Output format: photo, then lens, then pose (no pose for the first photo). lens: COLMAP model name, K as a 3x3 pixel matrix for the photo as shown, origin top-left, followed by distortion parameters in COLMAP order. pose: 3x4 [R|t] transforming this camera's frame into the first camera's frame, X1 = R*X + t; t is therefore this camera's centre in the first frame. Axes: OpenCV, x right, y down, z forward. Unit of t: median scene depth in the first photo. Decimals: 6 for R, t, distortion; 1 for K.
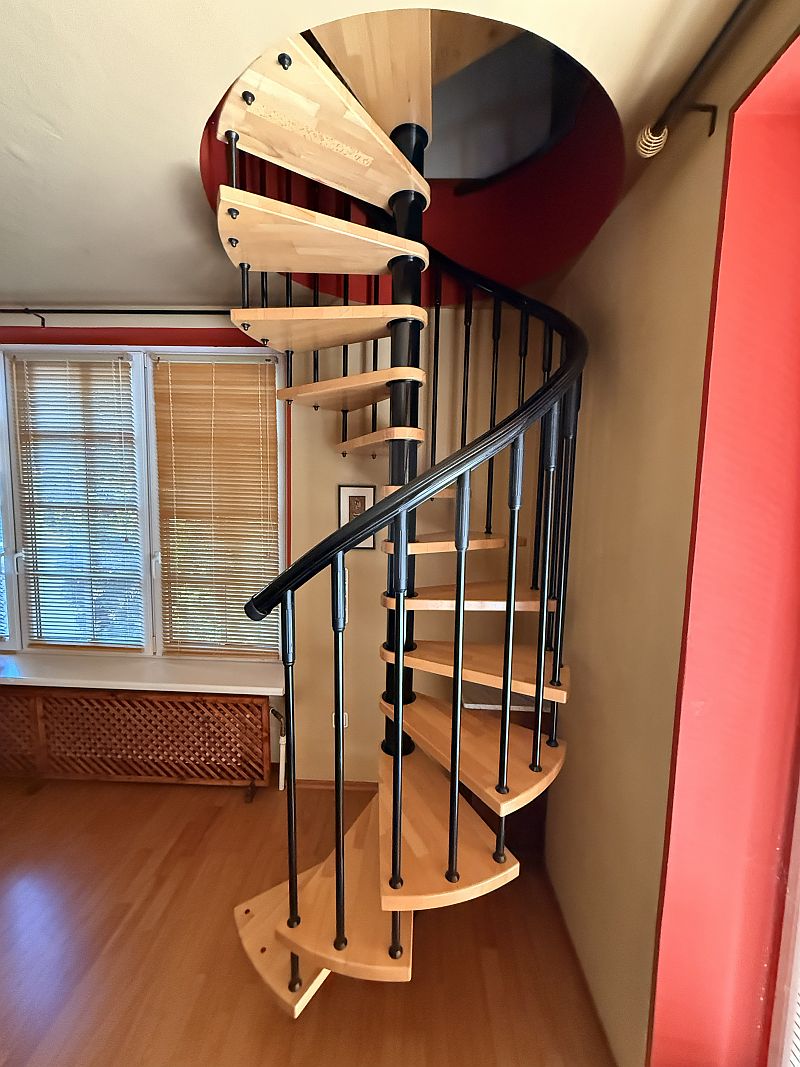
lens RADIAL K [[425.7, 0, 400.2], [0, 425.7, 531.8], [0, 0, 1]] dist [-0.013691, 0.002385]
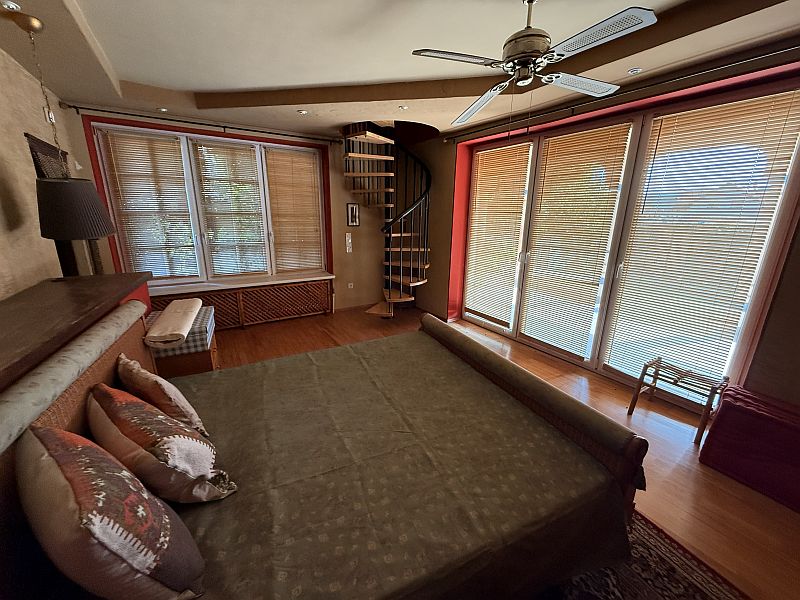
lens RADIAL K [[319.2, 0, 399.8], [0, 319.2, 299.6], [0, 0, 1]] dist [-0.013691, 0.002385]
pose [[0.829679, -0.155232, 0.536224, -1.032259], [0.056680, 0.979021, 0.195717, 0.117647], [-0.555356, -0.131989, 0.821072, -1.001297]]
